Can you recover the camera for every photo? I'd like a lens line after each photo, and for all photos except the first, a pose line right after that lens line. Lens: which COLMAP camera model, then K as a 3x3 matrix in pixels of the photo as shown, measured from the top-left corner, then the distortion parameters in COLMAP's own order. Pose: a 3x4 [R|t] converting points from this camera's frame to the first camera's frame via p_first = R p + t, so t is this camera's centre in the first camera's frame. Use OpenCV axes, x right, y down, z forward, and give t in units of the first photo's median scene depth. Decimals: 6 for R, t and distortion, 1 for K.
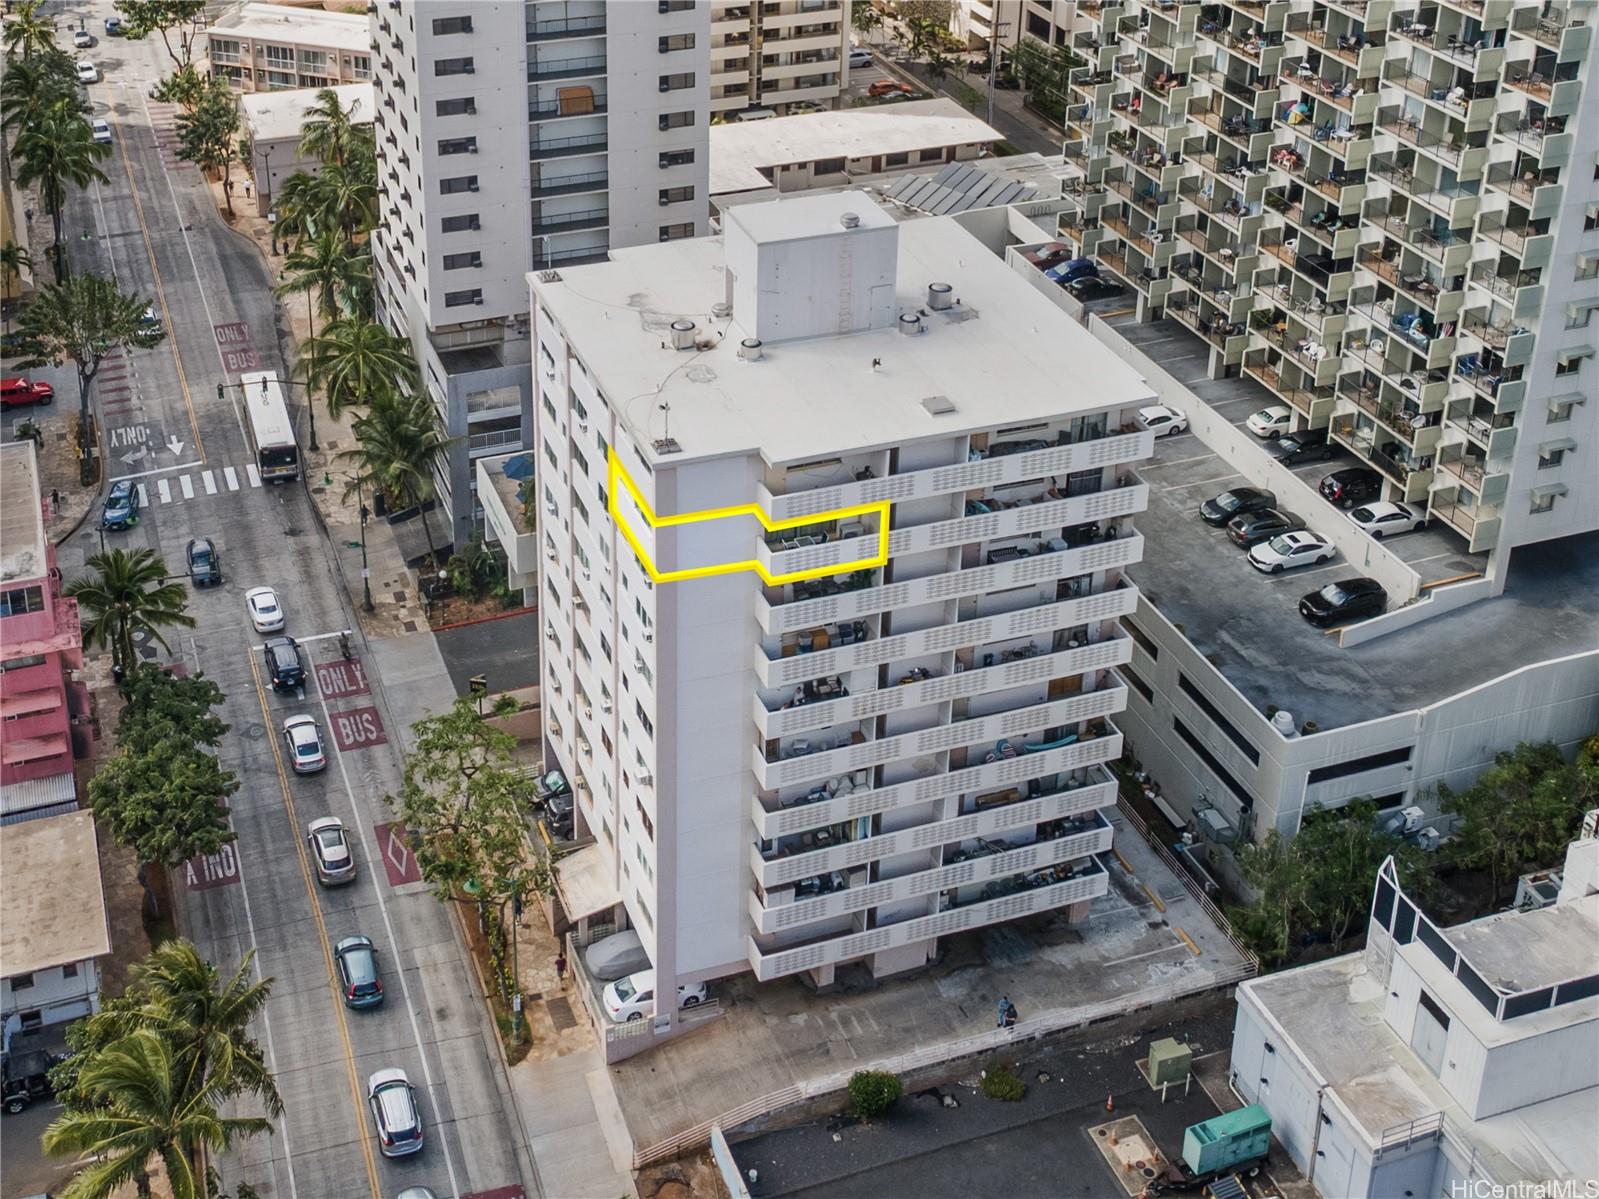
lens RADIAL K [[1403.3, 0, 812.4], [0, 1403.3, 593.5], [0, 0, 1]] dist [0.005624, -0.003554]
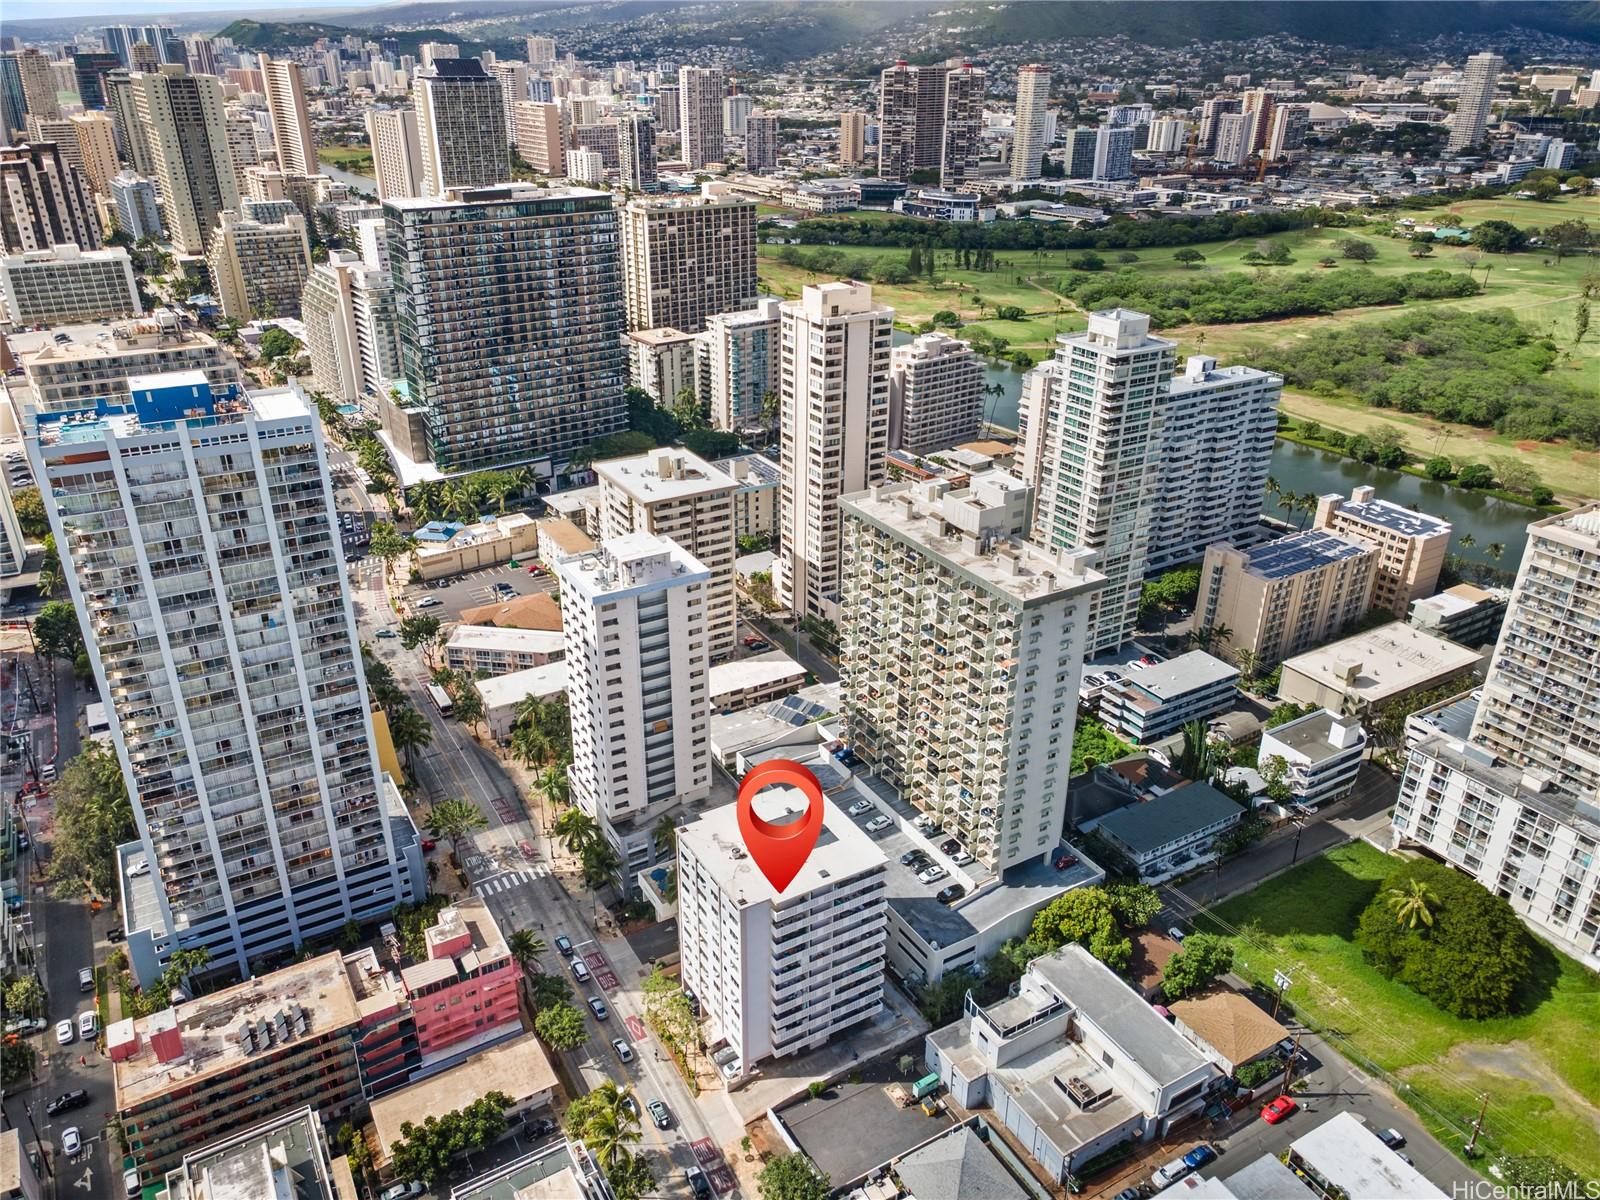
lens RADIAL K [[1168.6, 0, 791.7], [0, 1168.6, 610.5], [0, 0, 1]] dist [-0.007517, -0.004179]
pose [[0.976292, -0.081742, 0.200431, -0.408183], [0.075661, 0.996416, 0.037828, -0.741232], [-0.202805, -0.021766, 0.978977, -1.382801]]
